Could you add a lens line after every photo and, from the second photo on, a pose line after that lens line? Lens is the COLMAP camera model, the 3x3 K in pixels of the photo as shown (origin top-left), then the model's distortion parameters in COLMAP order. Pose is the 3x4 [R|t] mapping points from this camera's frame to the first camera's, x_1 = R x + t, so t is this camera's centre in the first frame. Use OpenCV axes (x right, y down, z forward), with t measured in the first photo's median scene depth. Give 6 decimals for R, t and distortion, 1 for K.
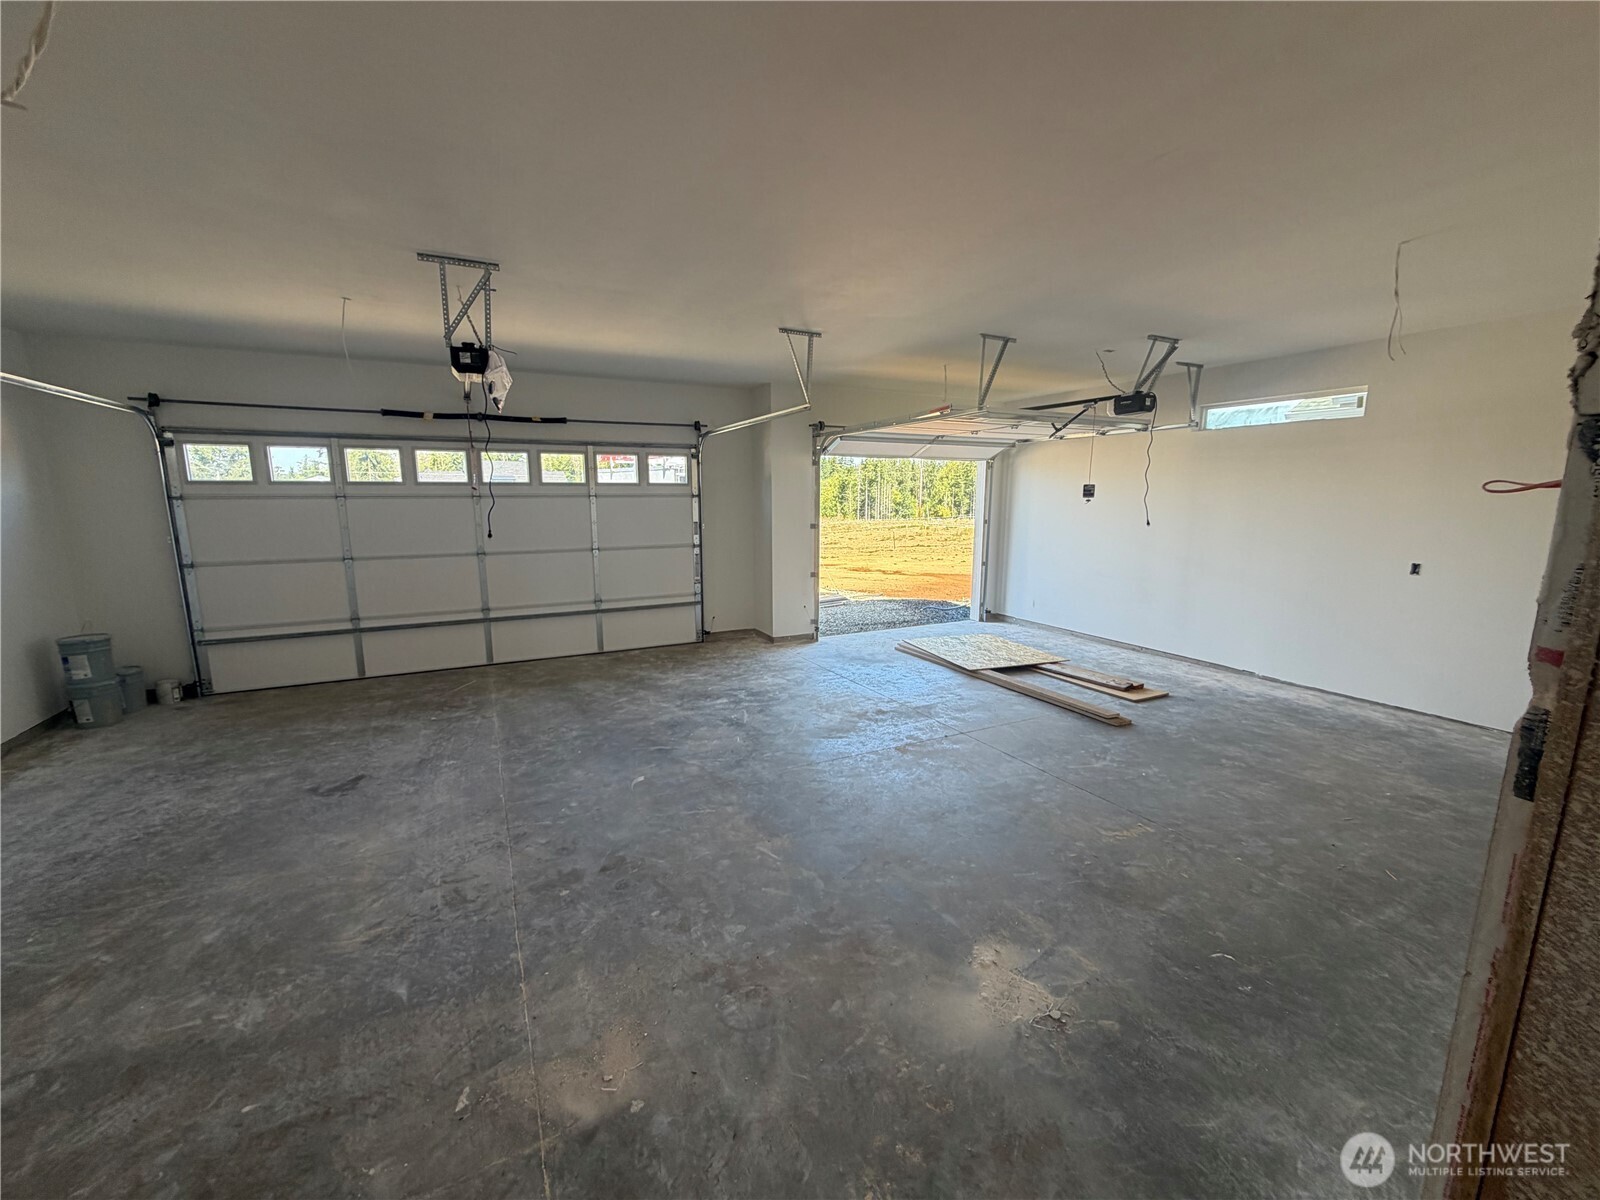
lens RADIAL K [[639.2, 0, 798.6], [0, 639.2, 601.8], [0, 0, 1]] dist [0.000561, -0.000085]
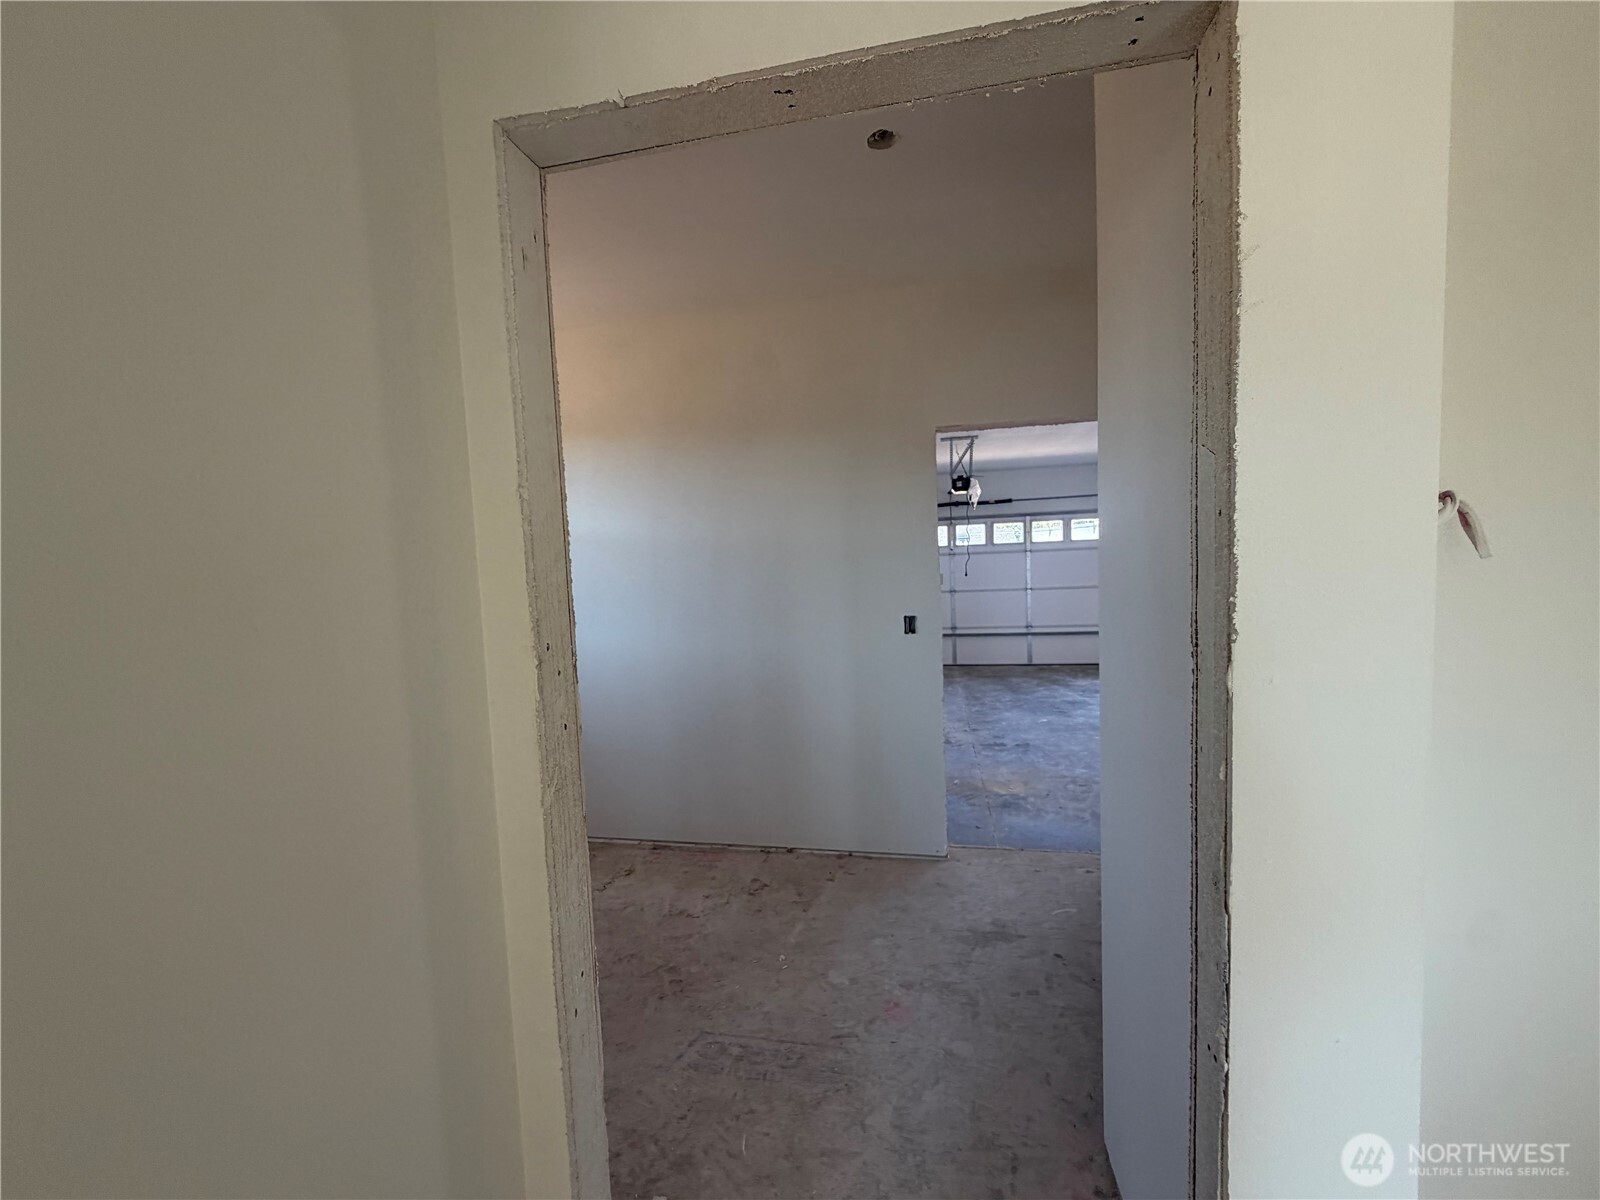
lens RADIAL K [[639.2, 0, 798.6], [0, 639.2, 601.8], [0, 0, 1]] dist [0.000561, -0.000085]
pose [[0.784340, 0.011158, -0.620231, 0.209361], [-0.063553, 0.996023, -0.062449, 0.087567], [0.617067, 0.088399, 0.781930, -0.541612]]
